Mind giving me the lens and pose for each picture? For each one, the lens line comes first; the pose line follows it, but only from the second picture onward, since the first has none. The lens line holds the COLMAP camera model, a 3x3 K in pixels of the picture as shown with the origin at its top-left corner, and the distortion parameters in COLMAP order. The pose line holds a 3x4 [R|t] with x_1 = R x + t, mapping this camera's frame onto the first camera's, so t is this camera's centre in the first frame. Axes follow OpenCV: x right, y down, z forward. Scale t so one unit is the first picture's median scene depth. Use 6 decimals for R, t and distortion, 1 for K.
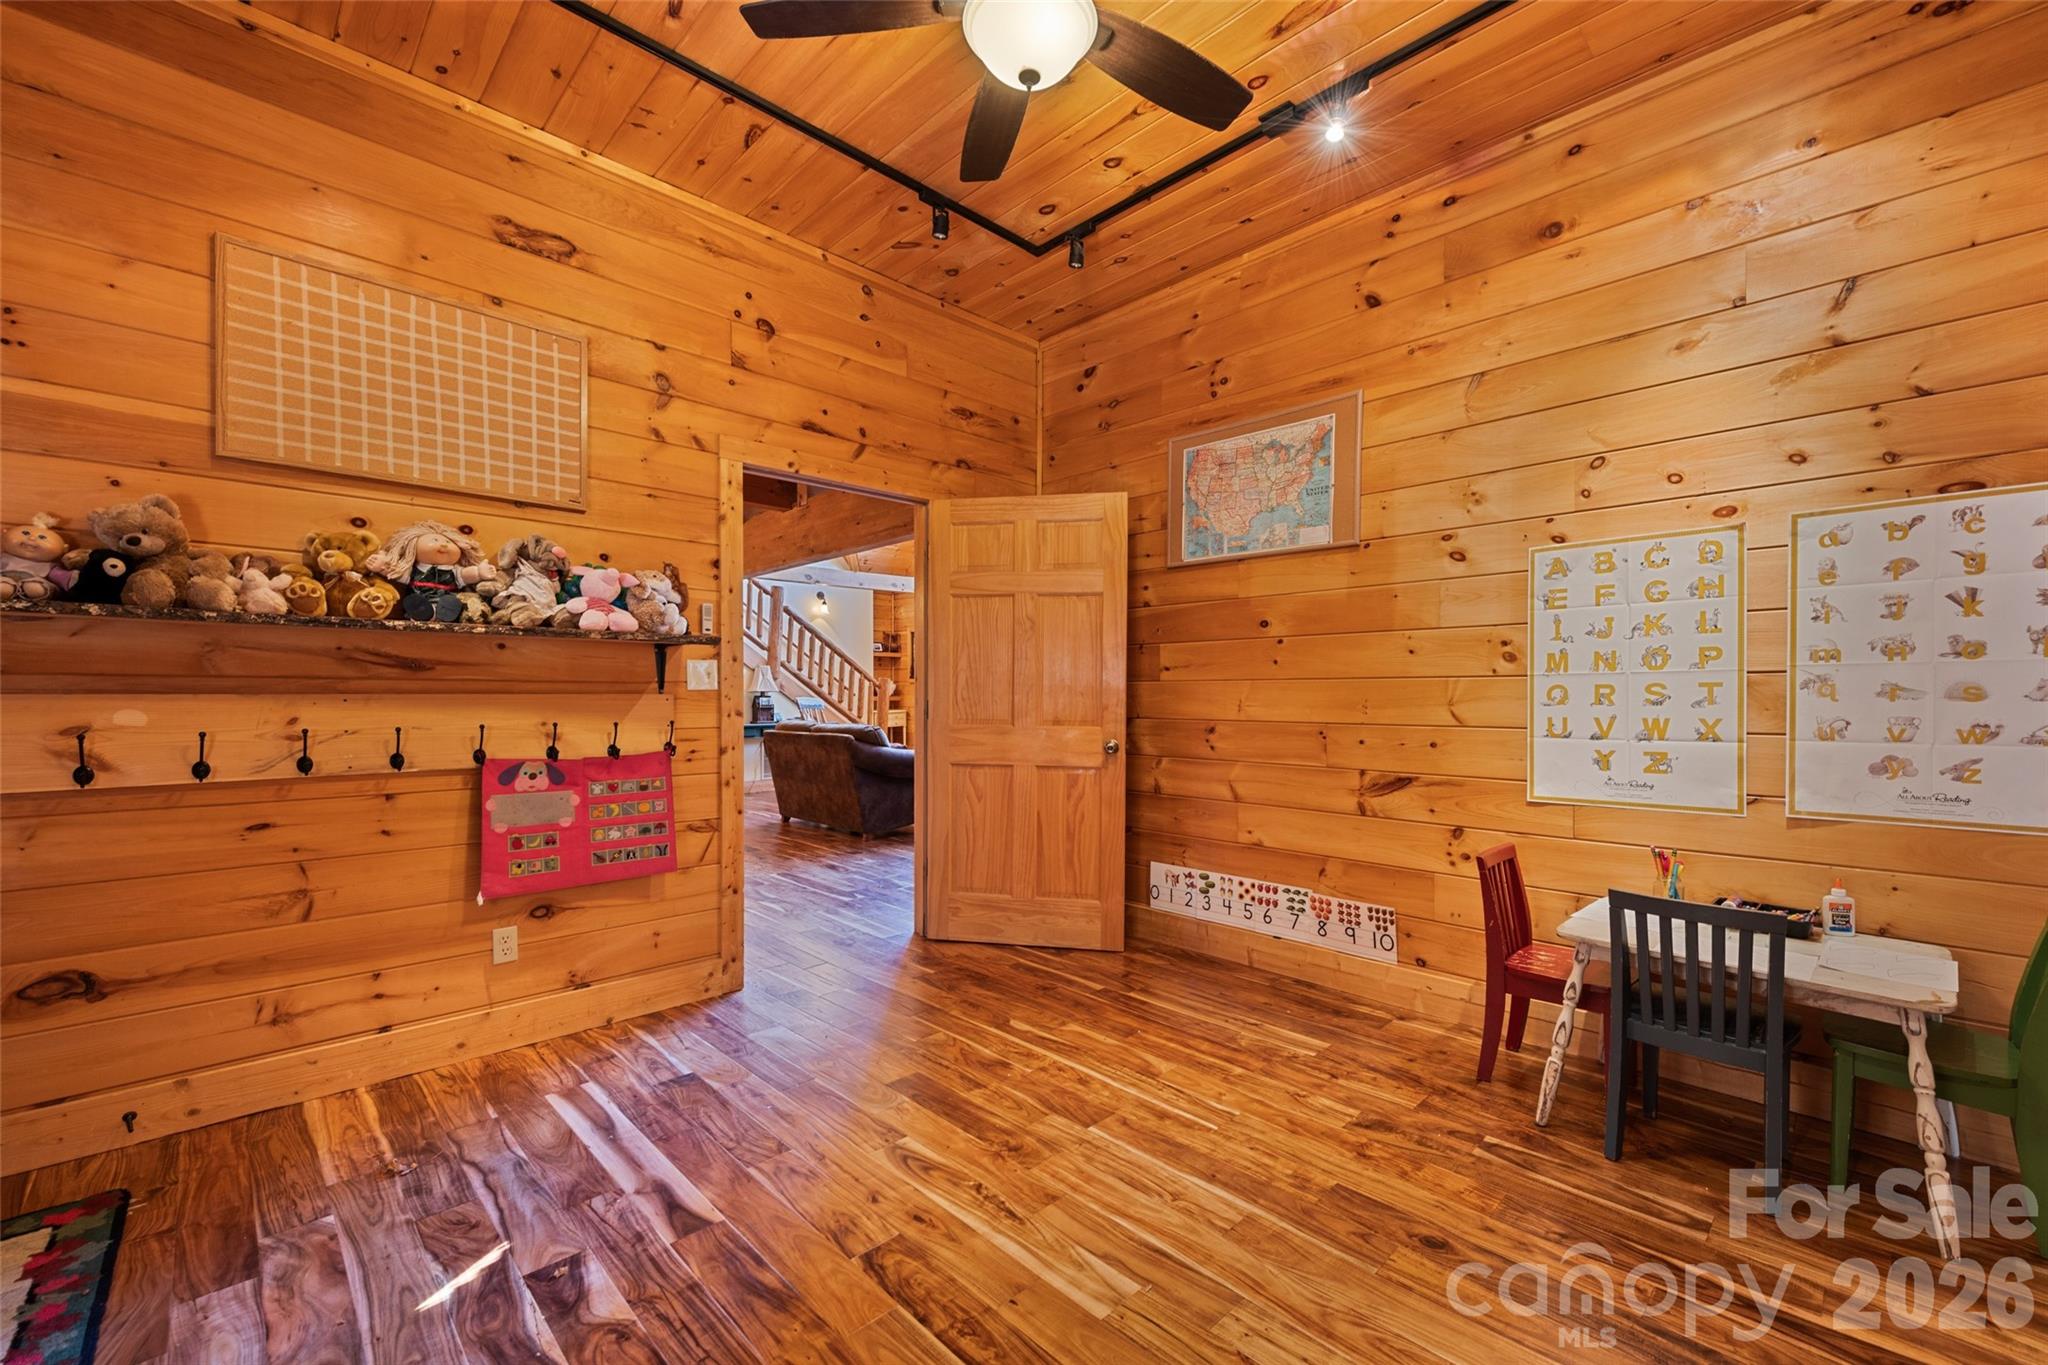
lens RADIAL K [[846.5, 0, 1034.3], [0, 846.5, 699.7], [0, 0, 1]] dist [0.012720, -0.000062]
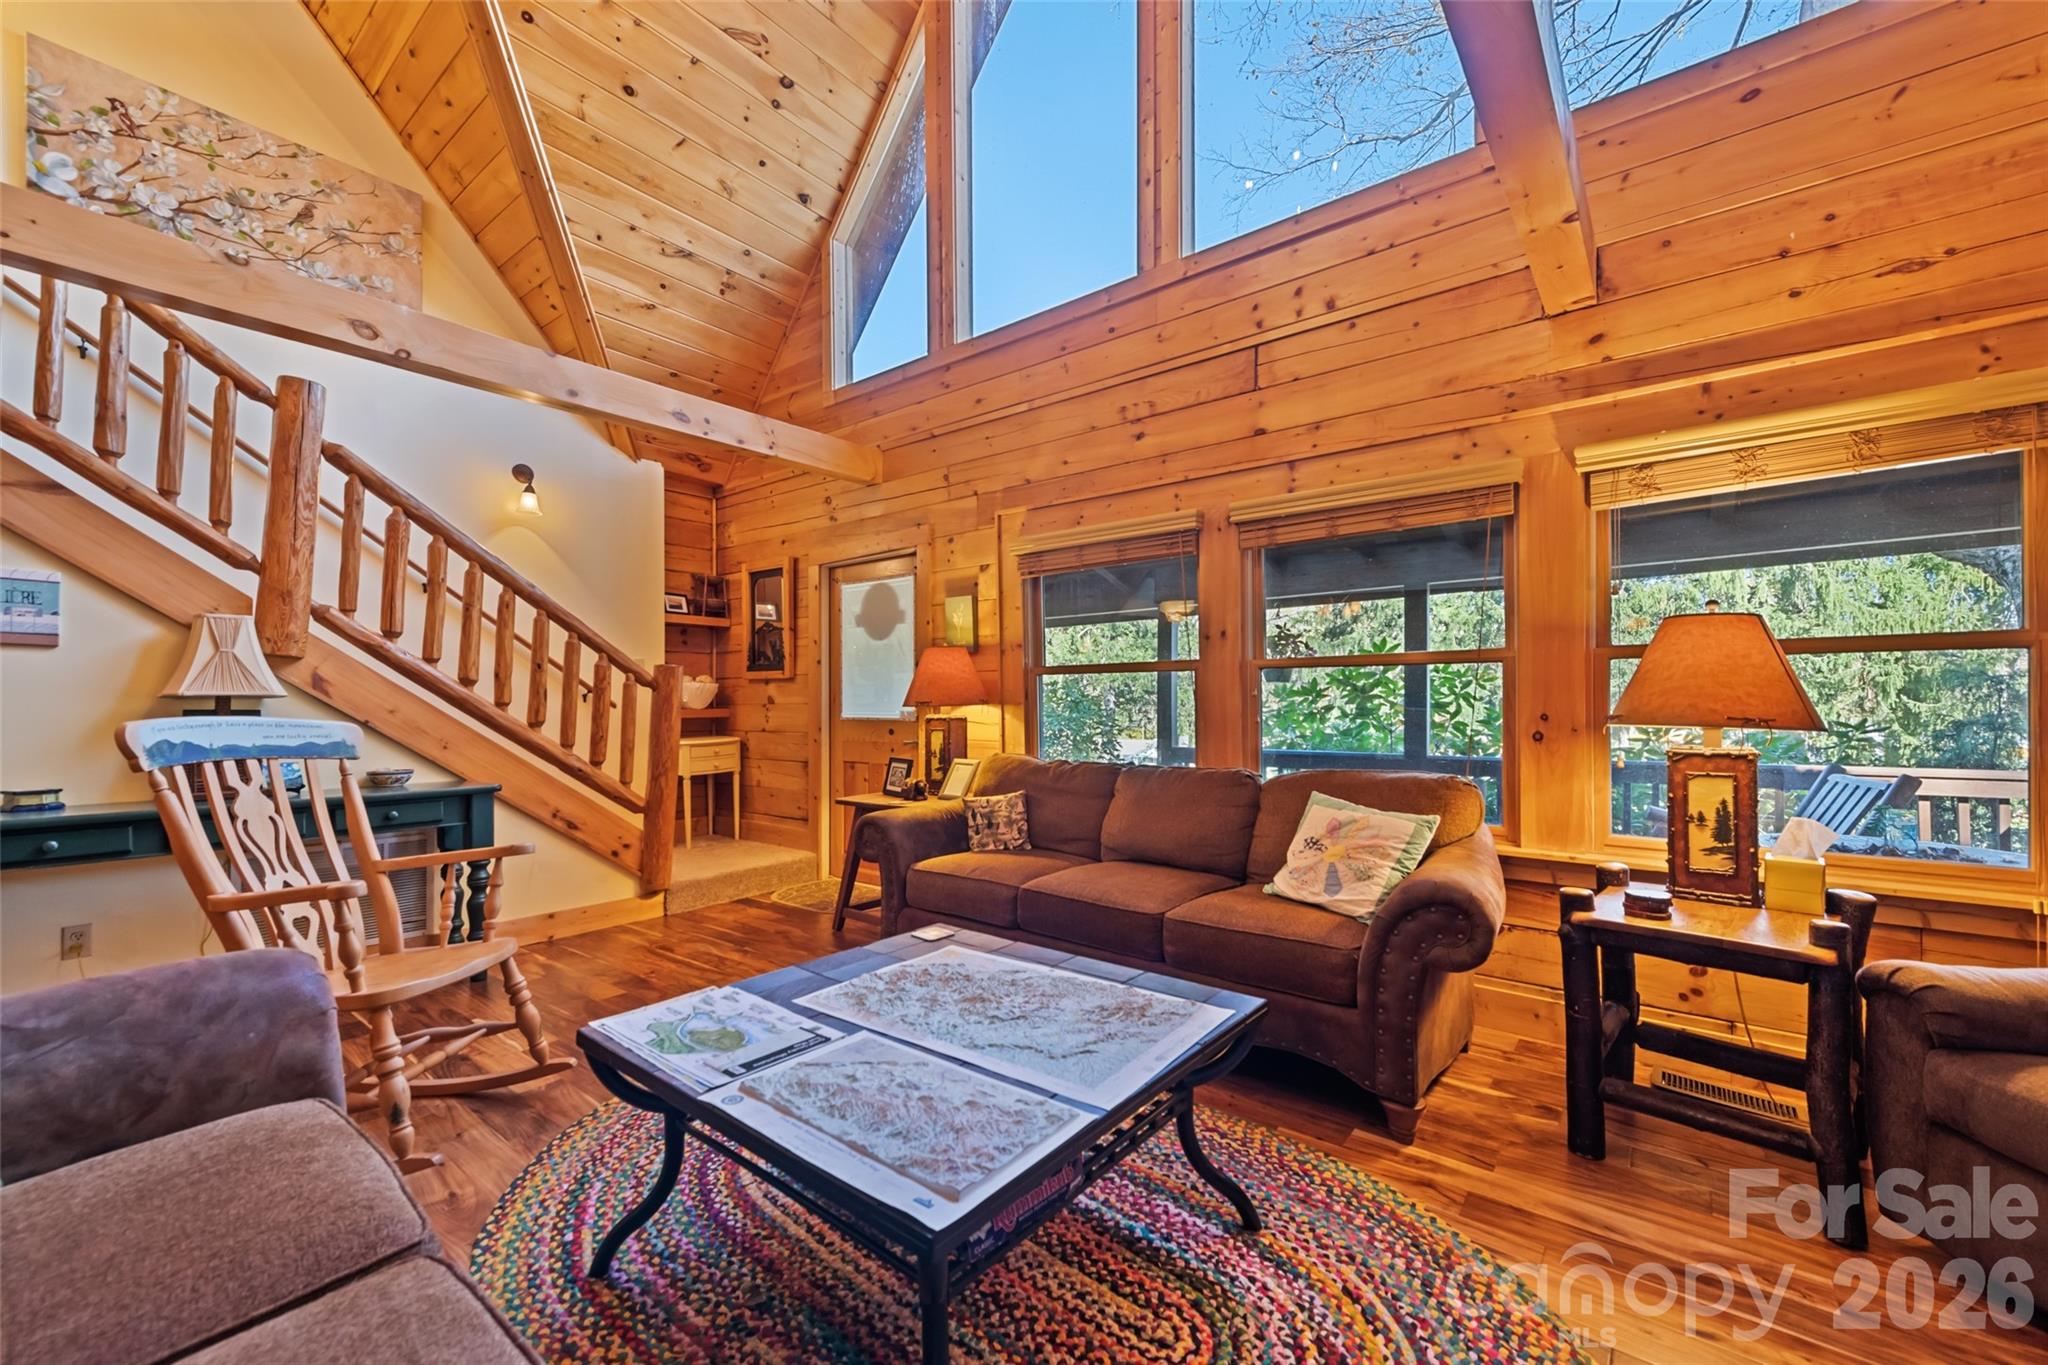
lens RADIAL K [[809.3, 0, 1024.7], [0, 809.3, 692.0], [0, 0, 1]] dist [0.010445, -0.000339]
pose [[0.992728, -0.000830, 0.120377, -0.051202], [0.003638, 0.999726, -0.023114, -0.002199], [-0.120325, 0.023384, 0.992459, 0.570439]]
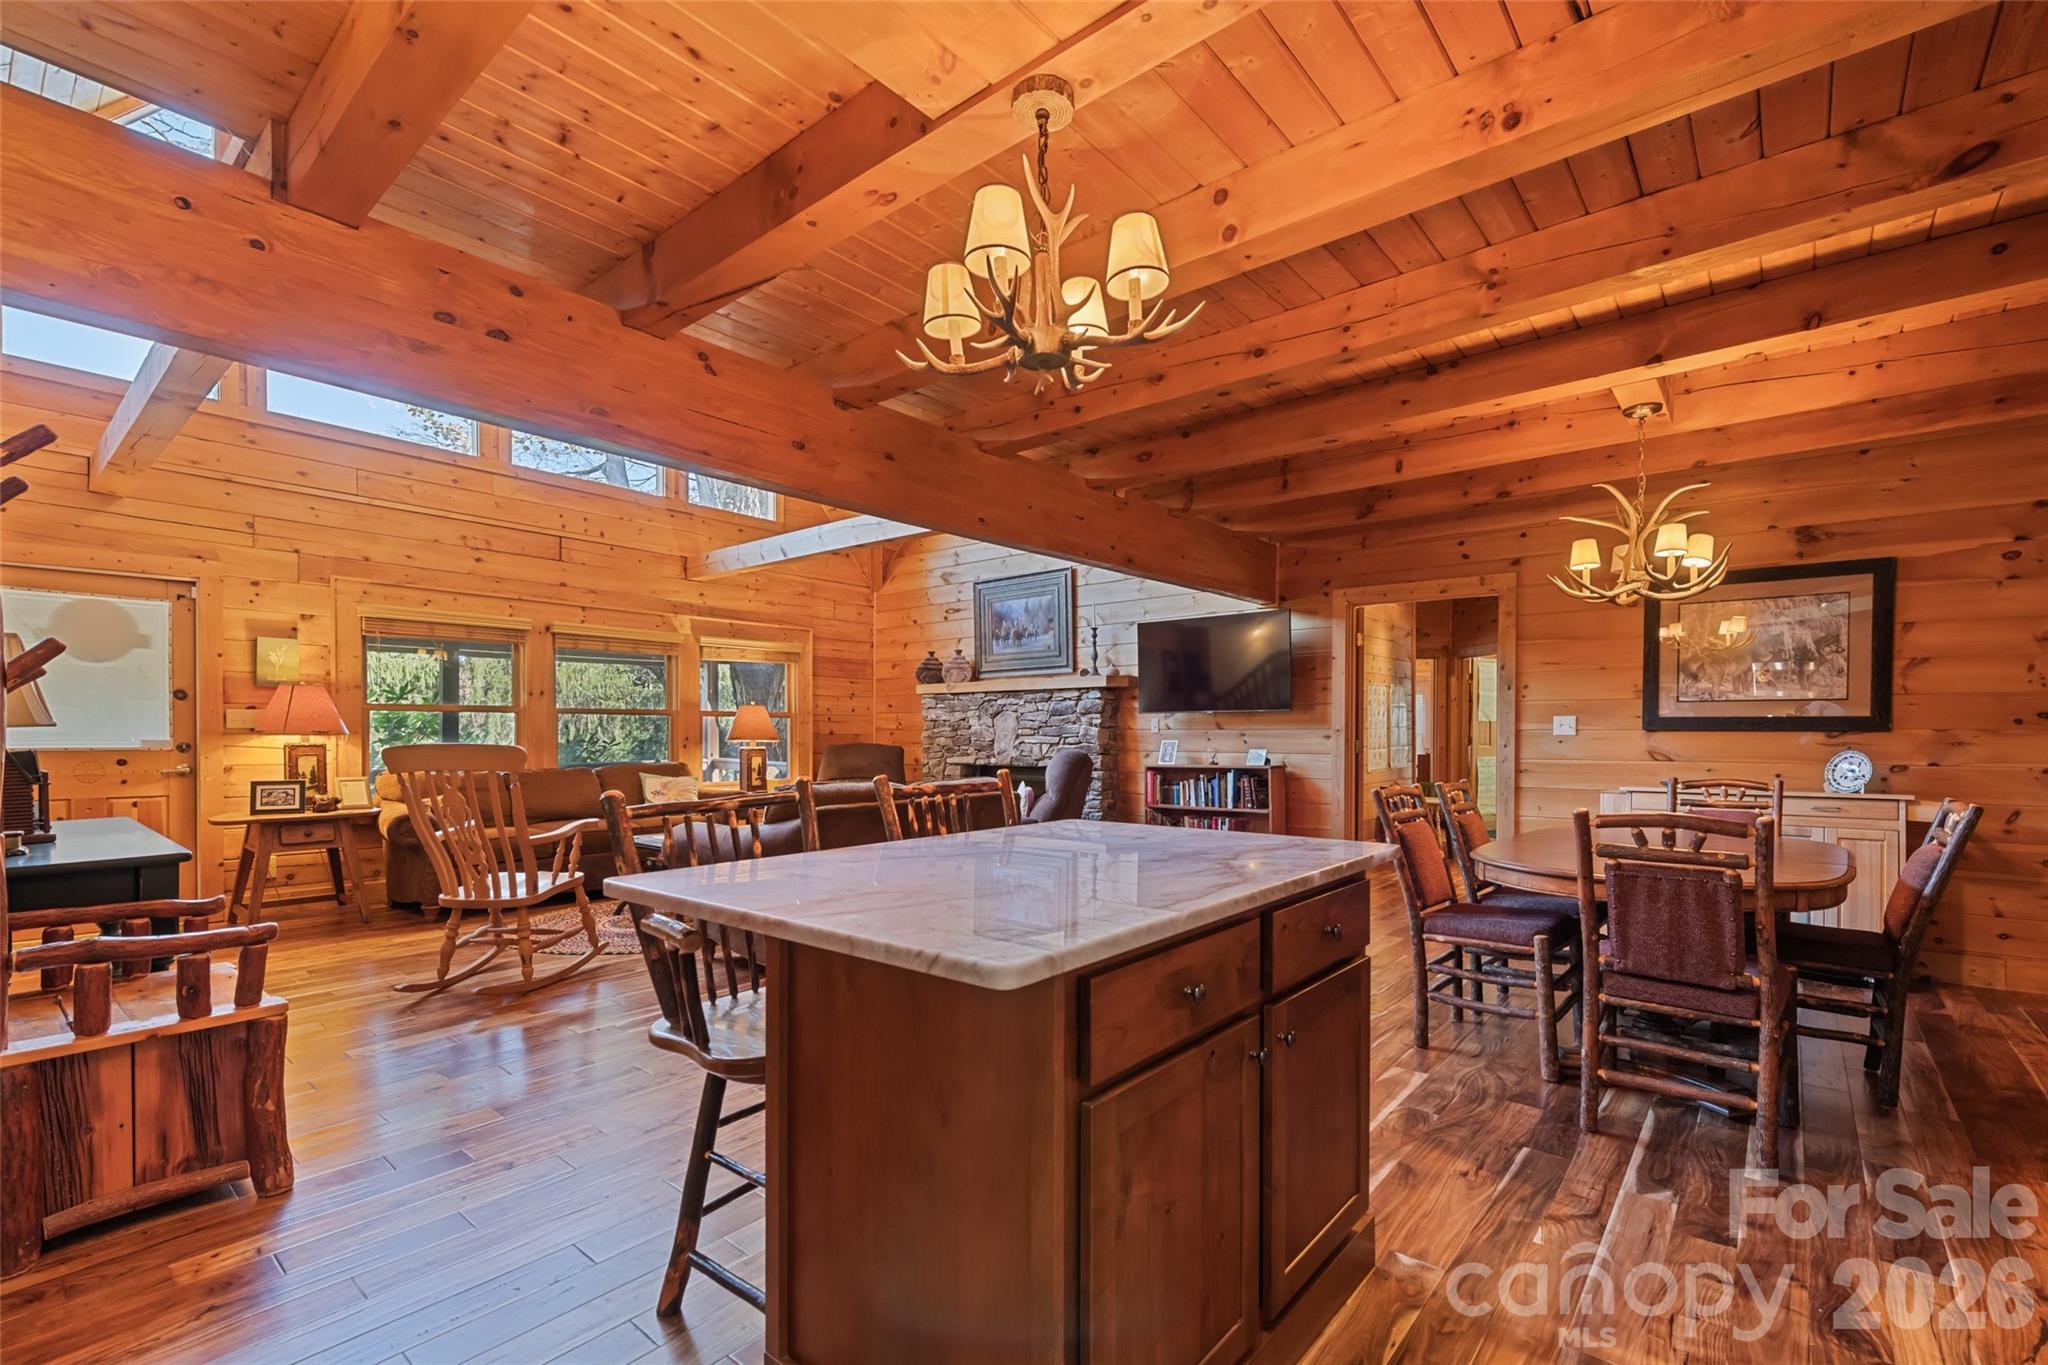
lens RADIAL K [[899.4, 0, 1043.3], [0, 899.4, 731.8], [0, 0, 1]] dist [0.002141, 0.000055]
pose [[-0.106271, -0.003137, 0.994332, -0.551071], [0.004731, 0.999982, 0.003661, -0.005906], [-0.994326, 0.005093, -0.106254, 0.596354]]
